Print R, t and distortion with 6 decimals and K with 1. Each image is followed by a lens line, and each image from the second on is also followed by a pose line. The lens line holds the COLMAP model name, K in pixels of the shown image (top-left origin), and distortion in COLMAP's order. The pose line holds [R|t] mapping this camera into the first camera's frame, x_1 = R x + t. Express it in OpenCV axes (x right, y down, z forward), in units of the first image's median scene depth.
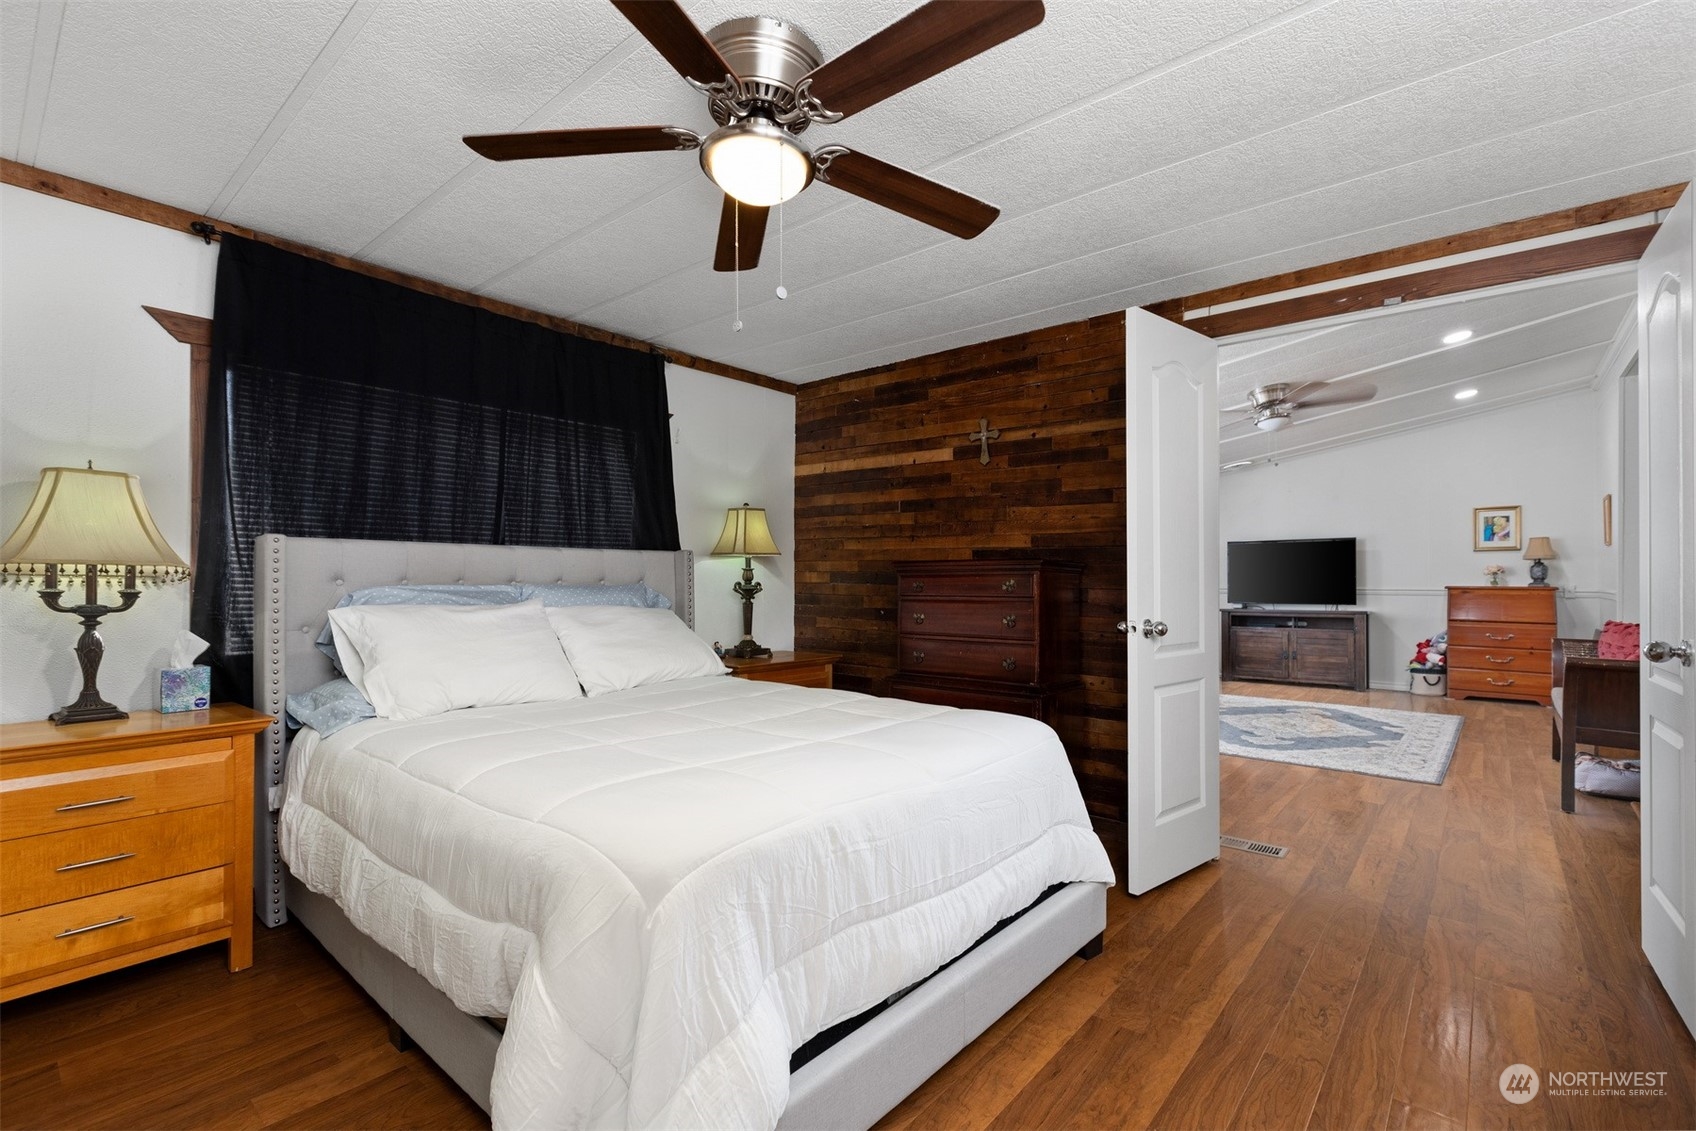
lens RADIAL K [[762.0, 0, 841.5], [0, 762.0, 574.7], [0, 0, 1]] dist [0.001380, -0.001743]
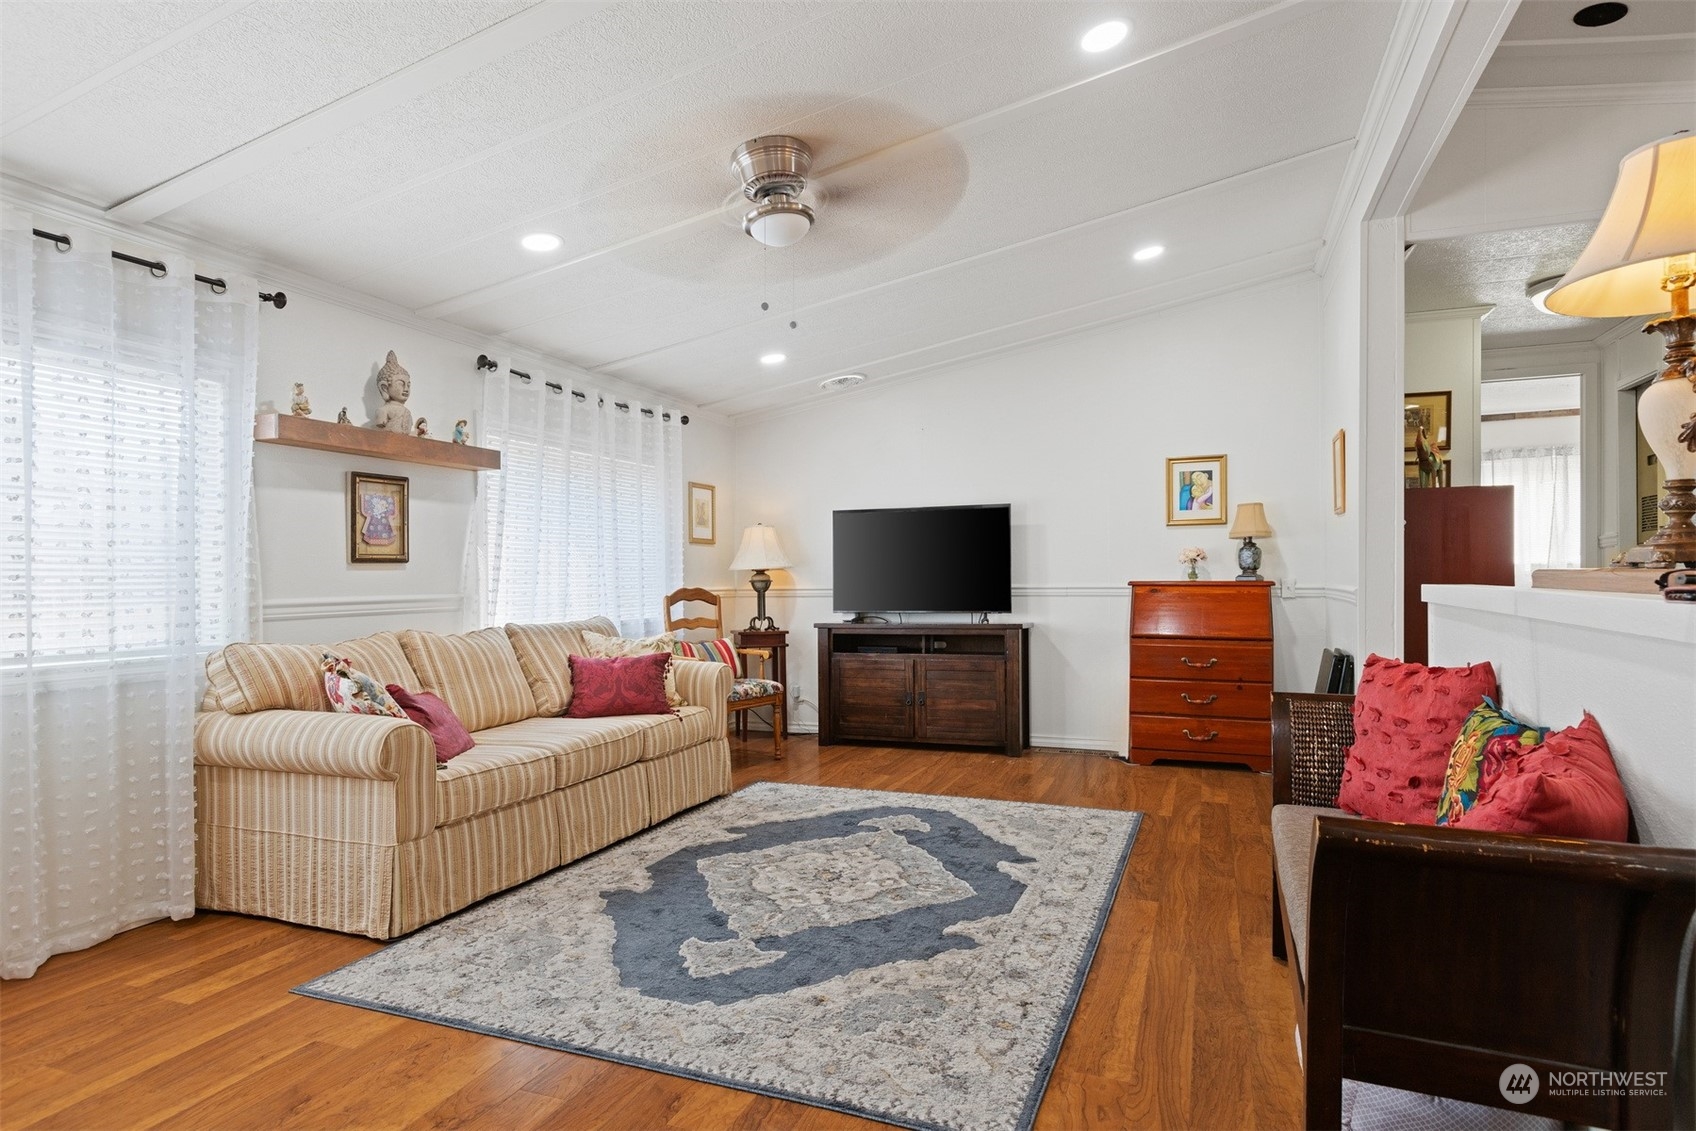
lens RADIAL K [[943.6, 0, 838.9], [0, 943.6, 579.7], [0, 0, 1]] dist [0.007502, -0.000893]
pose [[0.946198, -0.007807, 0.323495, 0.320624], [0.005854, 0.999958, 0.007008, 0.006823], [-0.323537, -0.004737, 0.946204, 0.348401]]
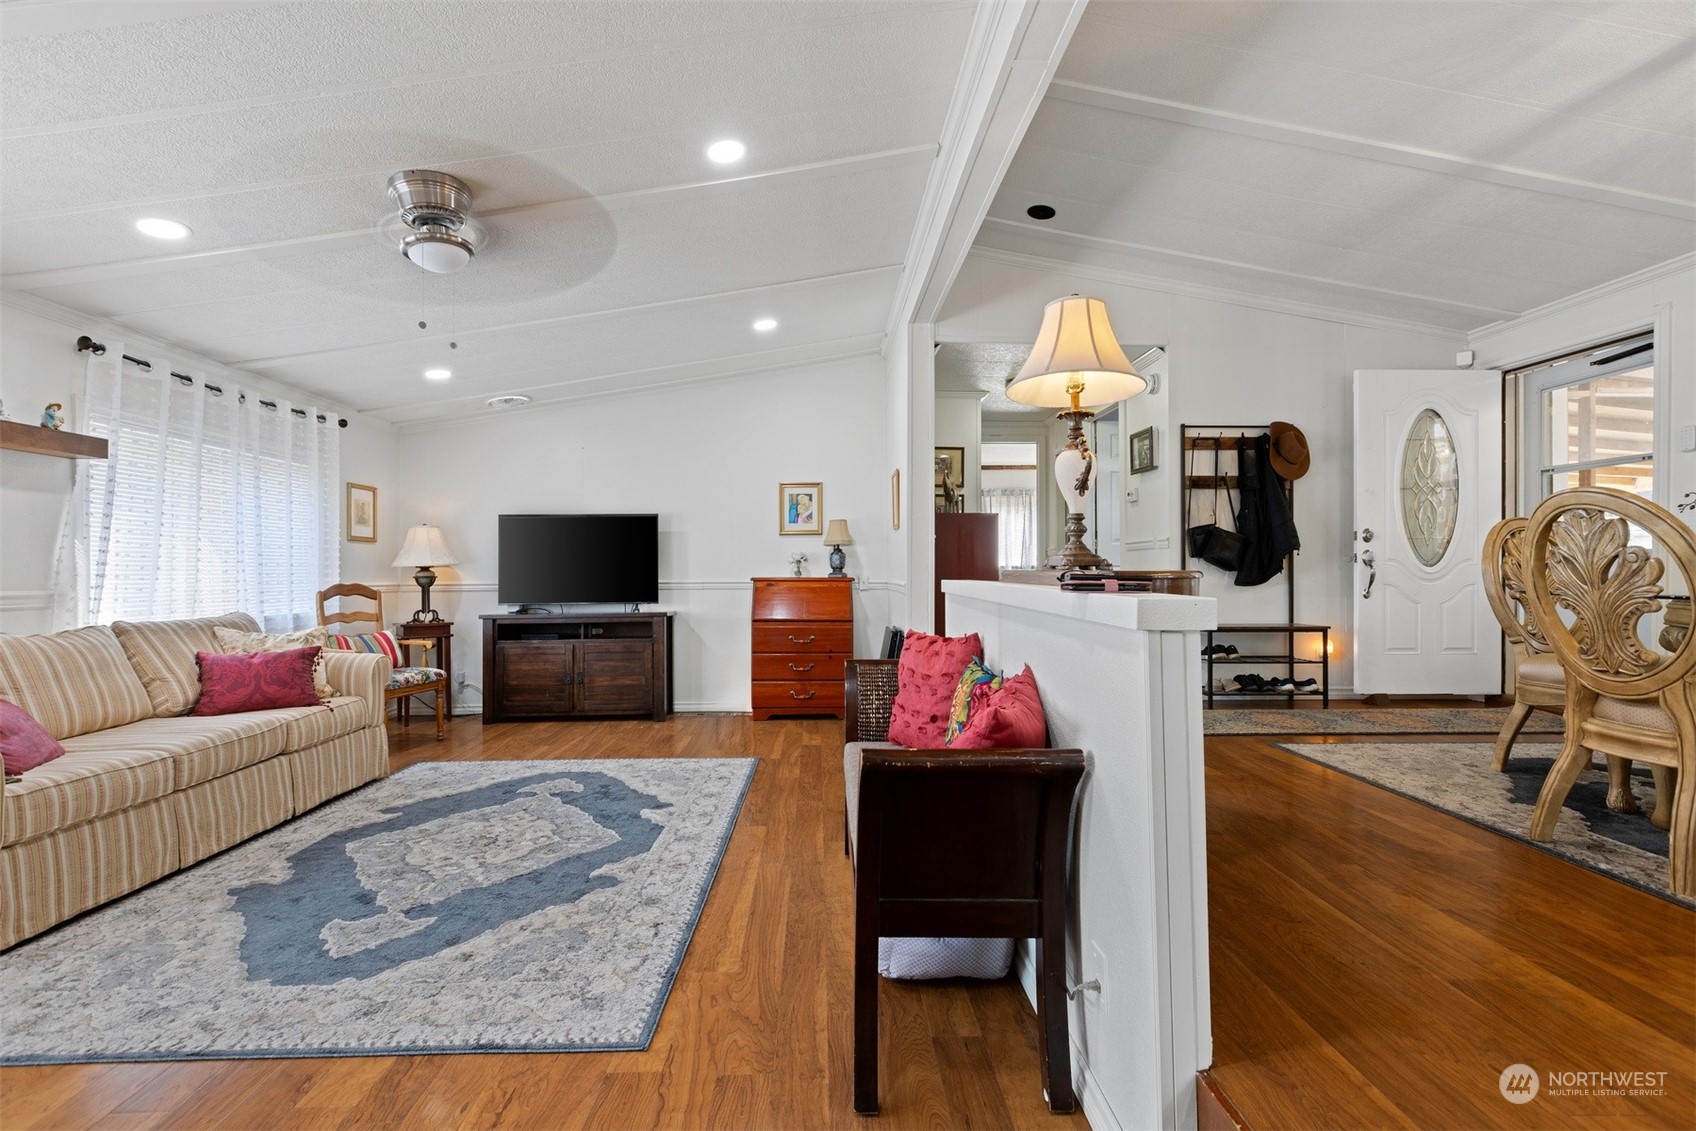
lens RADIAL K [[762.0, 0, 851.8], [0, 762.0, 568.1], [0, 0, 1]] dist [0.001380, -0.001743]
pose [[0.732430, 0.001117, 0.680841, 0.327767], [0.000552, 0.999997, -0.002234, 0.006769], [-0.680842, 0.002012, 0.732428, 0.344973]]
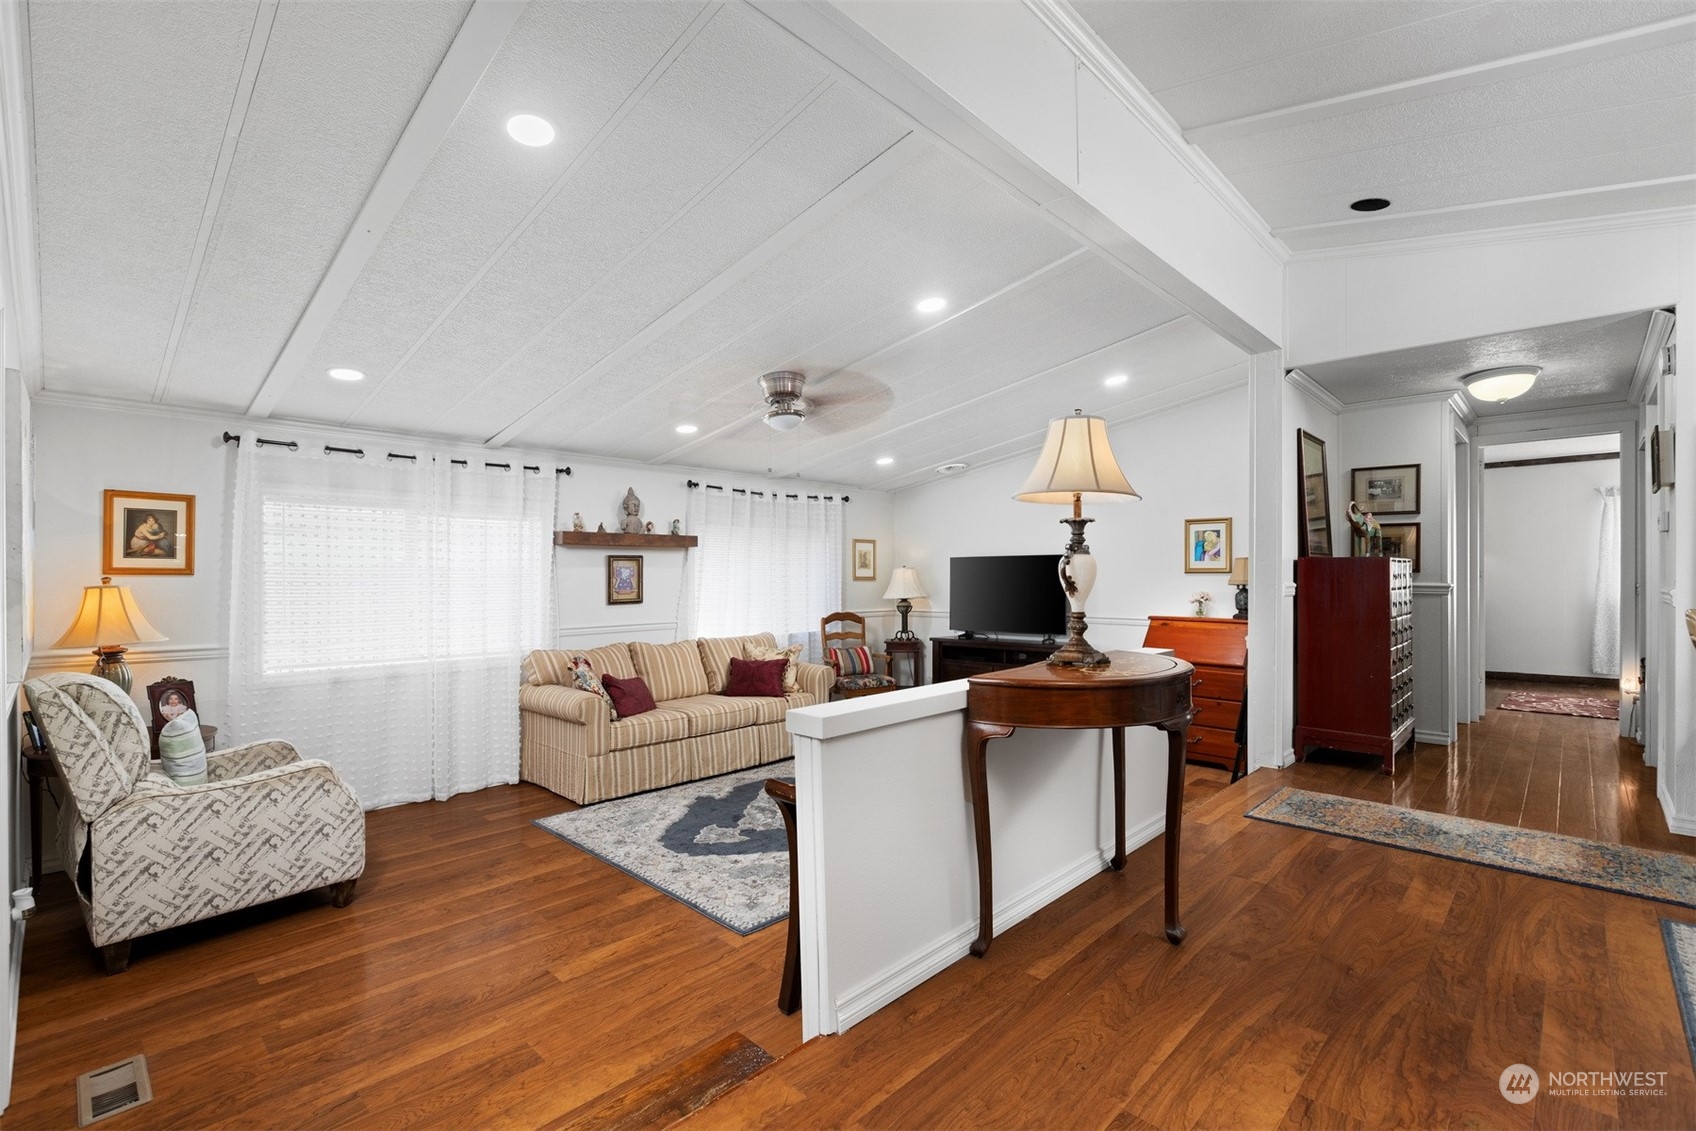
lens RADIAL K [[762.0, 0, 835.4], [0, 762.0, 570.6], [0, 0, 1]] dist [0.001380, -0.001743]
pose [[0.997776, -0.002622, -0.066597, 0.519287], [0.002503, 0.999995, -0.001879, -0.033329], [0.066602, 0.001708, 0.997778, 0.167888]]
